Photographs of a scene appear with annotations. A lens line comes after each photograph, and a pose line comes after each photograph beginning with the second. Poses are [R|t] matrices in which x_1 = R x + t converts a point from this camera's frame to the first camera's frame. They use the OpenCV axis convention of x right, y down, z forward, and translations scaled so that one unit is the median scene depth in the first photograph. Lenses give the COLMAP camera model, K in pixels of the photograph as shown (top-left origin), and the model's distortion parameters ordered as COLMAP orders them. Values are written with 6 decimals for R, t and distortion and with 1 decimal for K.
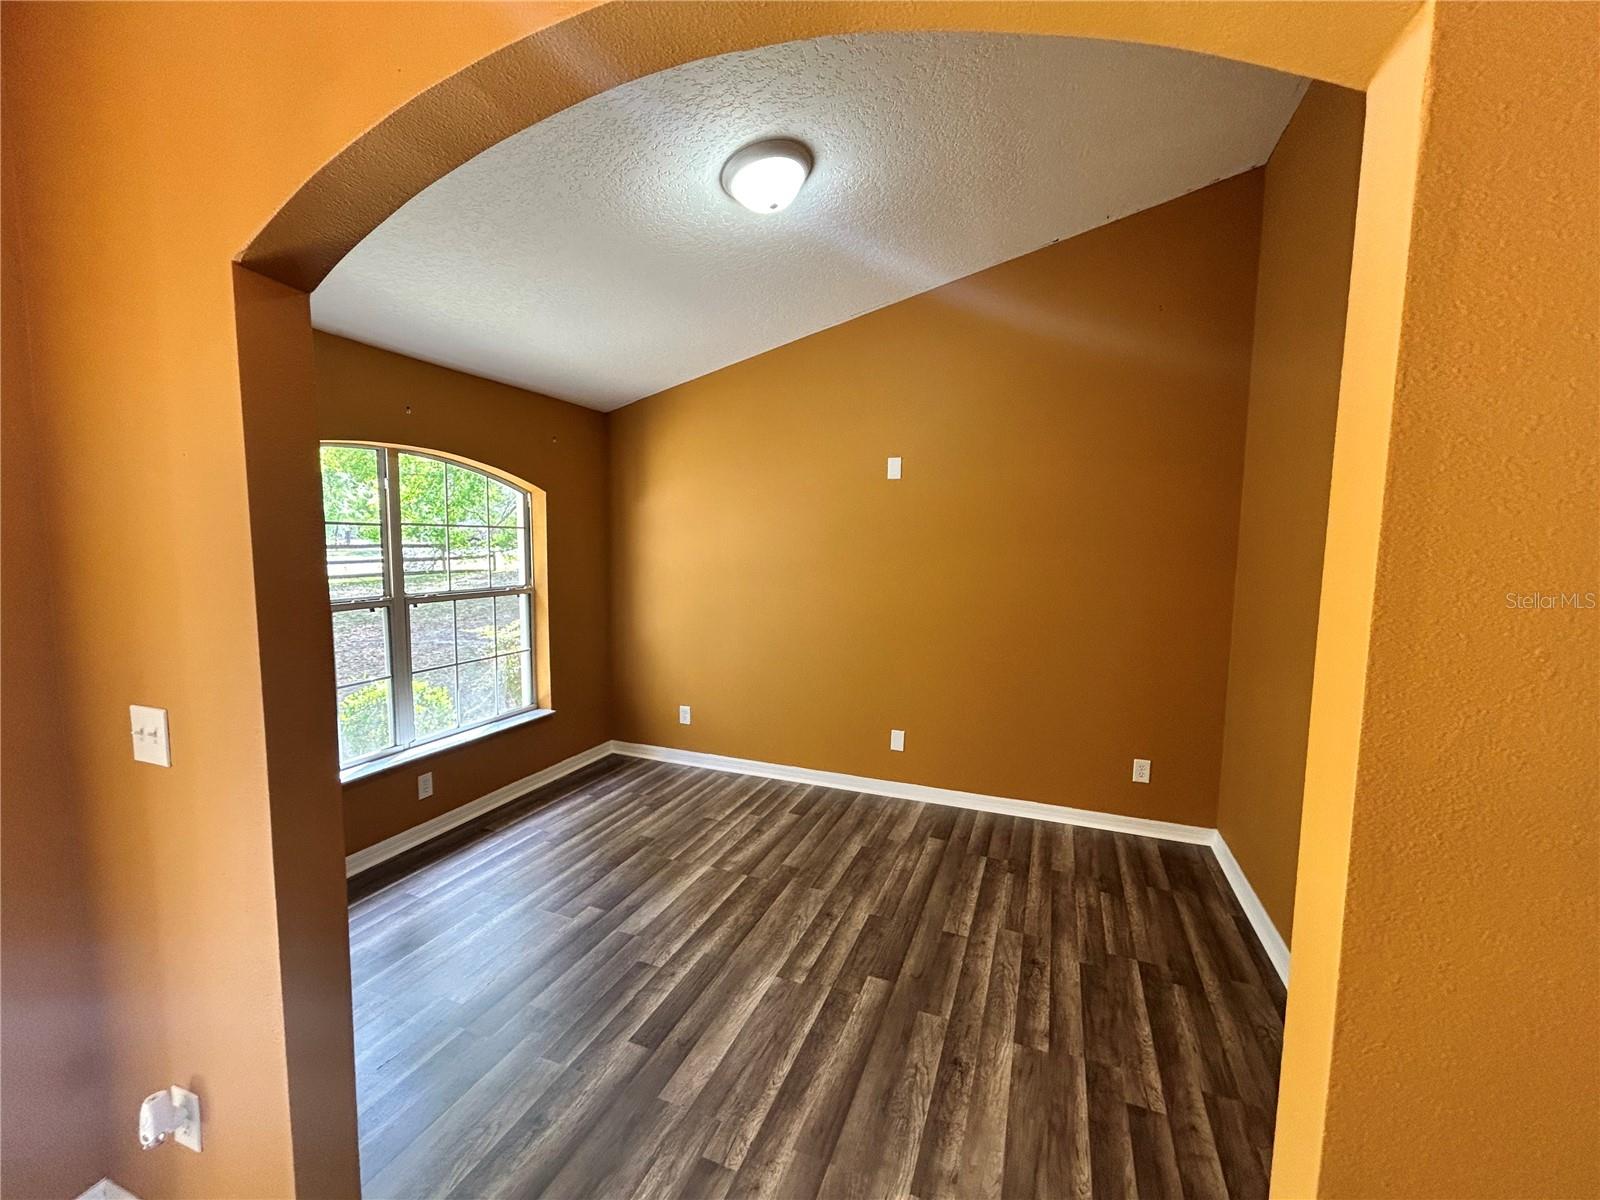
lens RADIAL K [[650.7, 0, 799.2], [0, 650.7, 601.3], [0, 0, 1]] dist [0.001025, 0.000663]
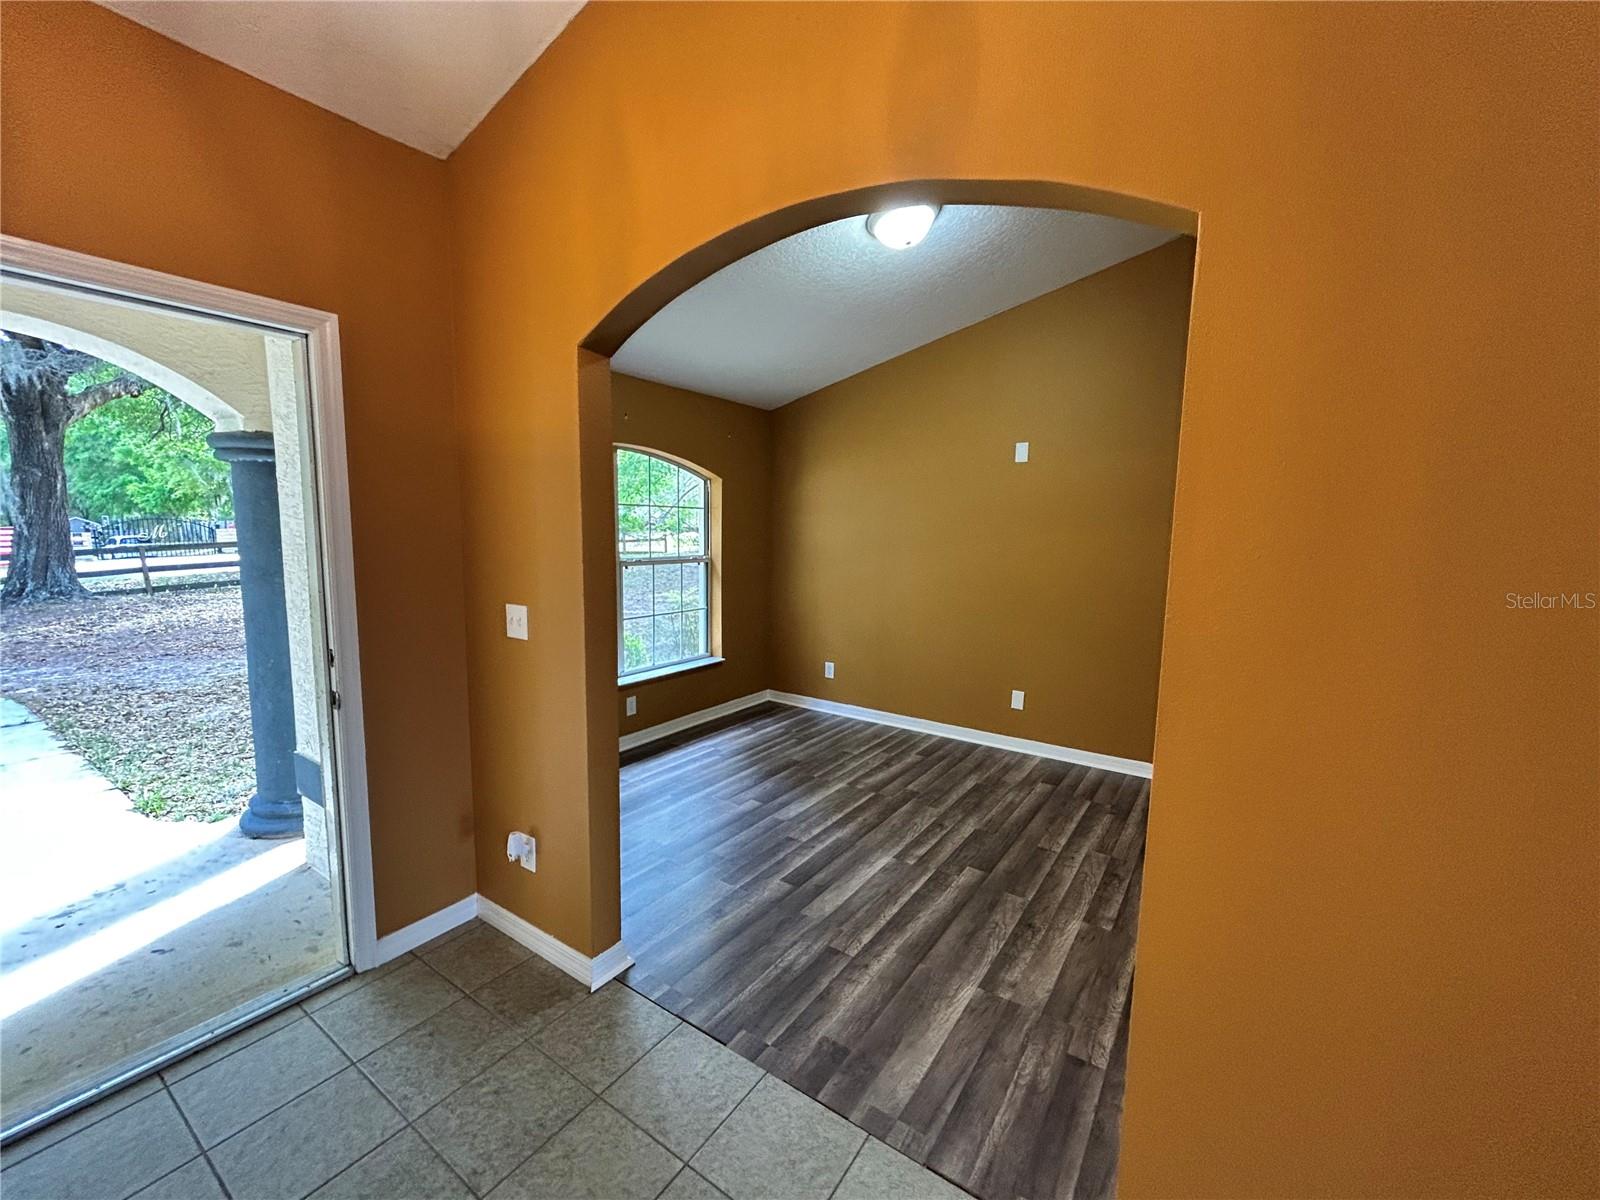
lens RADIAL K [[650.7, 0, 797.6], [0, 650.7, 603.7], [0, 0, 1]] dist [0.001025, 0.000663]
pose [[0.972788, 0.031019, -0.229612, 0.049884], [-0.025619, 0.999321, 0.026464, 0.042693], [0.230277, -0.019861, 0.972922, -0.221577]]
